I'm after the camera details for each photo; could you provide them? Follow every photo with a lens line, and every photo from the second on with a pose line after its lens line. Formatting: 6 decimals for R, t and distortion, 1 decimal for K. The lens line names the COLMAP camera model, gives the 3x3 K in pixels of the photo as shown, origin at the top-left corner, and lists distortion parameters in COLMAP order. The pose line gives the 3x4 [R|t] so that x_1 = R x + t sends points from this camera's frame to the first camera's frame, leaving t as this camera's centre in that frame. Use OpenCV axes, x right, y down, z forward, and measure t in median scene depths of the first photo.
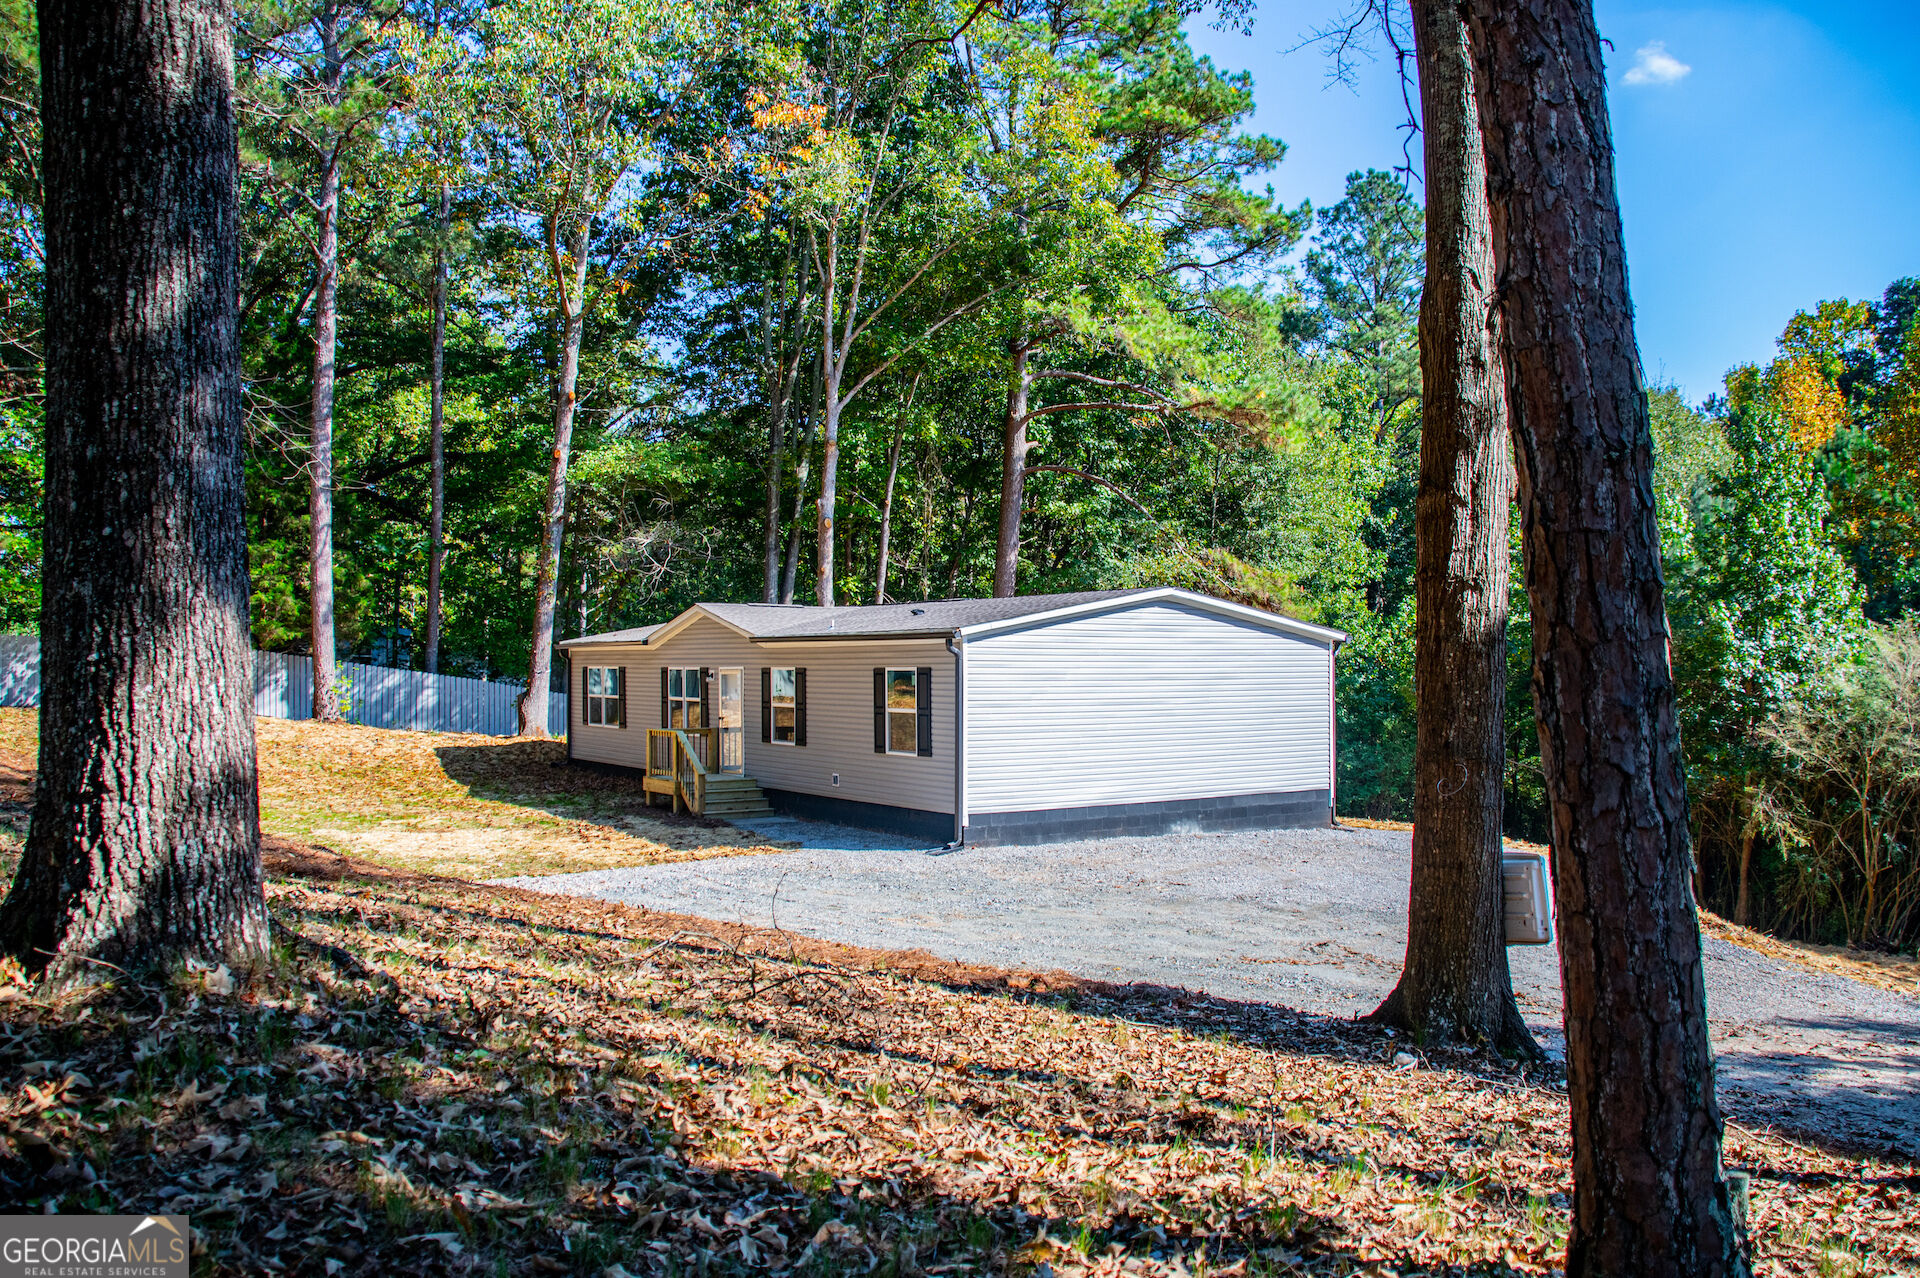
lens RADIAL K [[1519.4, 0, 960.0], [0, 1519.4, 639.0], [0, 0, 1]] dist [-0.143790, 0.093425]
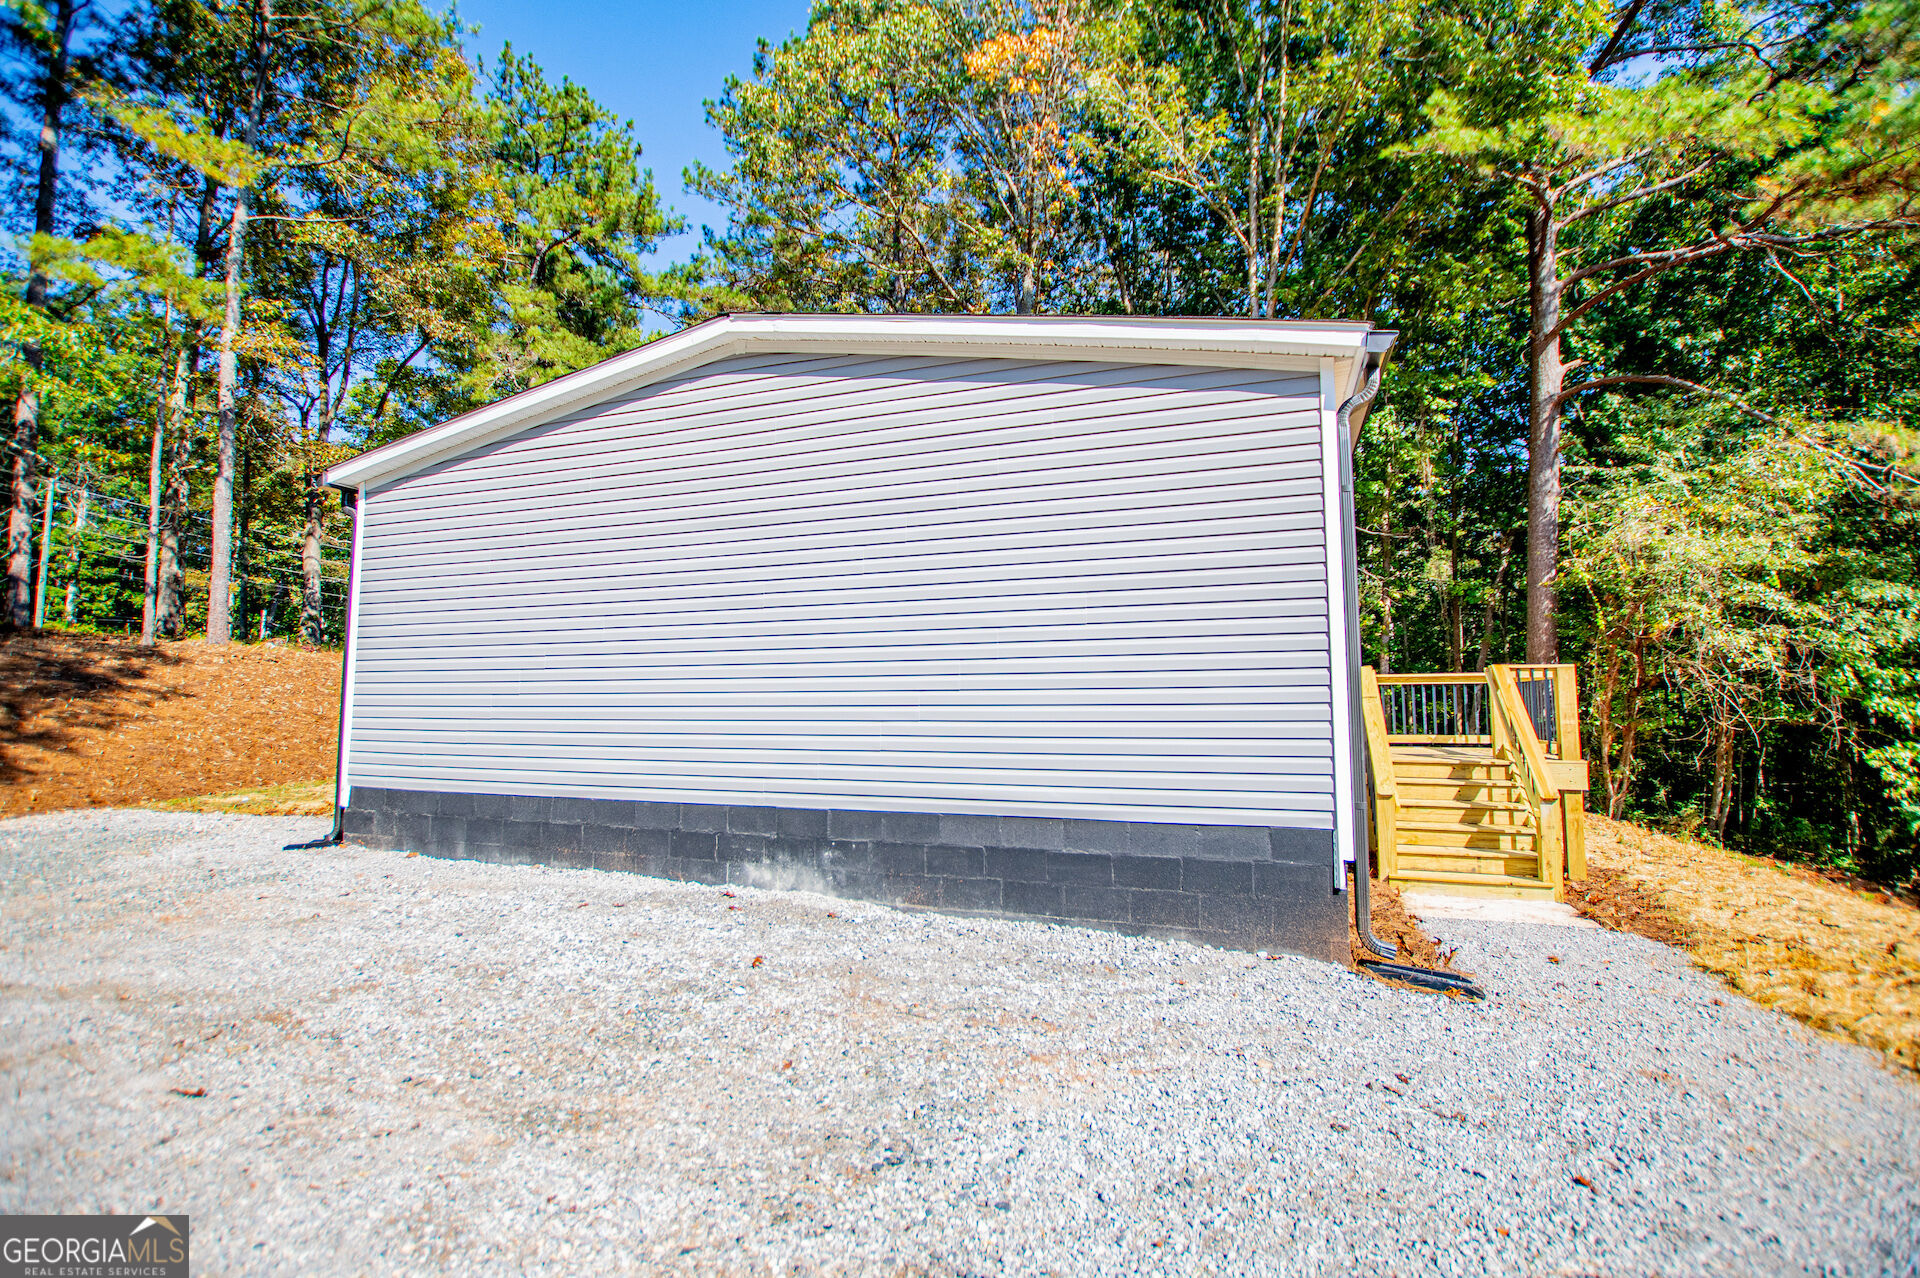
lens RADIAL K [[844.4, 0, 975.6], [0, 844.4, 636.5], [0, 0, 1]] dist [-0.031465, 0.003754]
pose [[0.600293, -0.065515, -0.797092, 0.235558], [0.016738, 0.997450, -0.069378, 0.048598], [0.799605, 0.028306, 0.599859, 0.575850]]
